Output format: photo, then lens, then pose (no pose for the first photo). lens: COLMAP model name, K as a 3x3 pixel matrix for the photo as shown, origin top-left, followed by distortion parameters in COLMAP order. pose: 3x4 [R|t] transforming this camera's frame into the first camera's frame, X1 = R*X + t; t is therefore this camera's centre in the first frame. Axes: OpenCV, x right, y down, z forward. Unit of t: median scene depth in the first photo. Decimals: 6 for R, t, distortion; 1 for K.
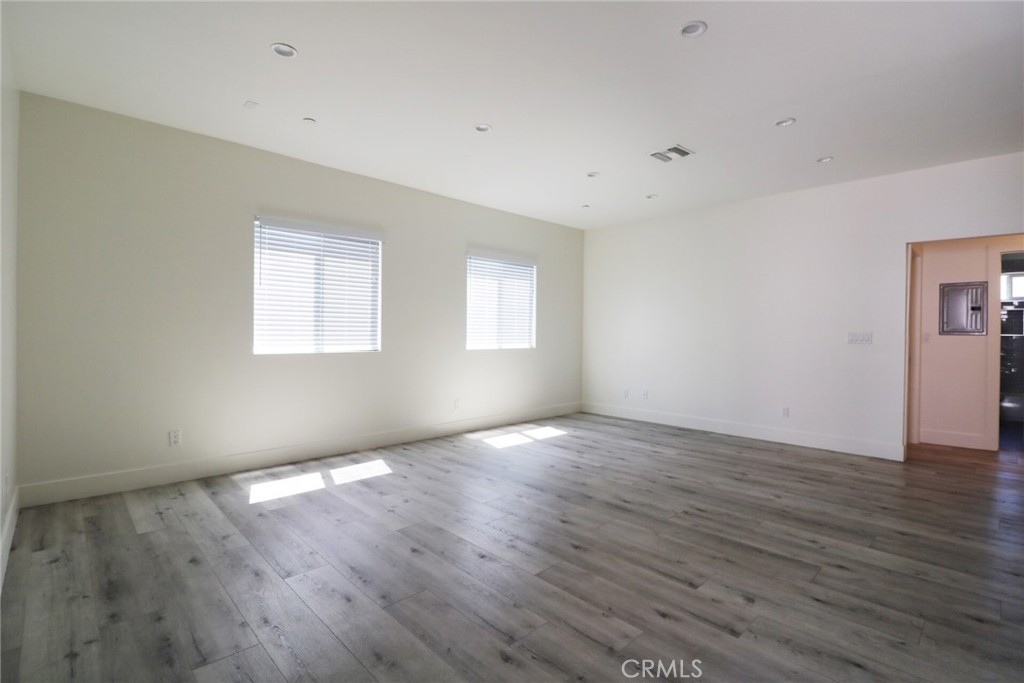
lens RADIAL K [[479.6, 0, 514.7], [0, 479.6, 337.3], [0, 0, 1]] dist [0.000665, -0.014720]
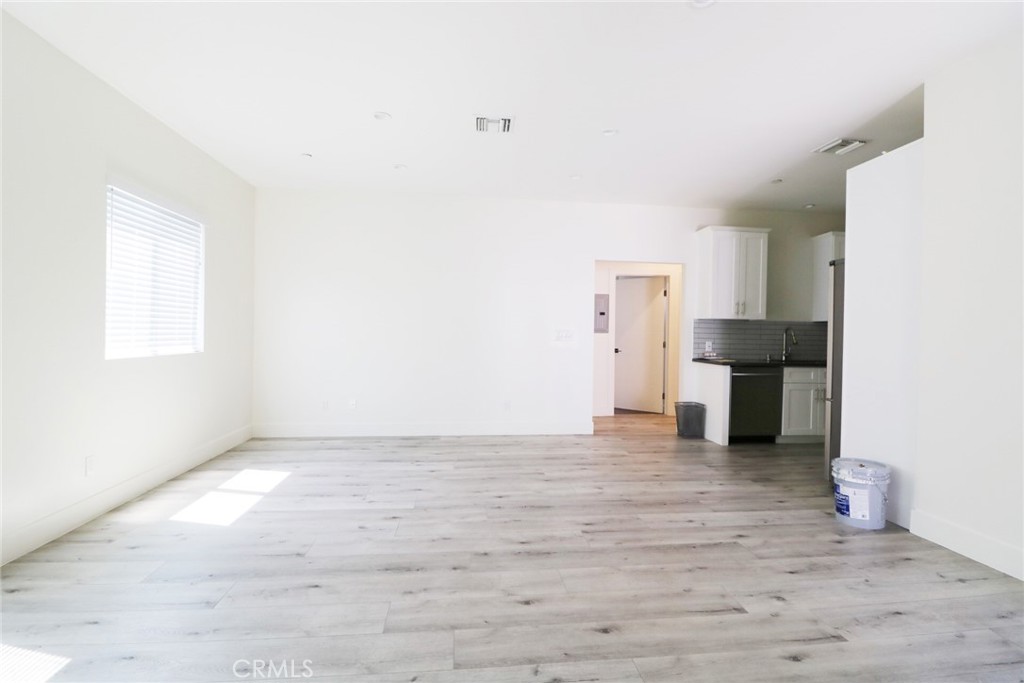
lens RADIAL K [[479.6, 0, 514.7], [0, 479.6, 337.3], [0, 0, 1]] dist [0.000665, -0.014720]
pose [[0.610375, -0.008193, 0.792070, -0.429210], [0.000145, 0.999948, 0.010231, -0.009164], [-0.792112, -0.006130, 0.610344, 0.552556]]
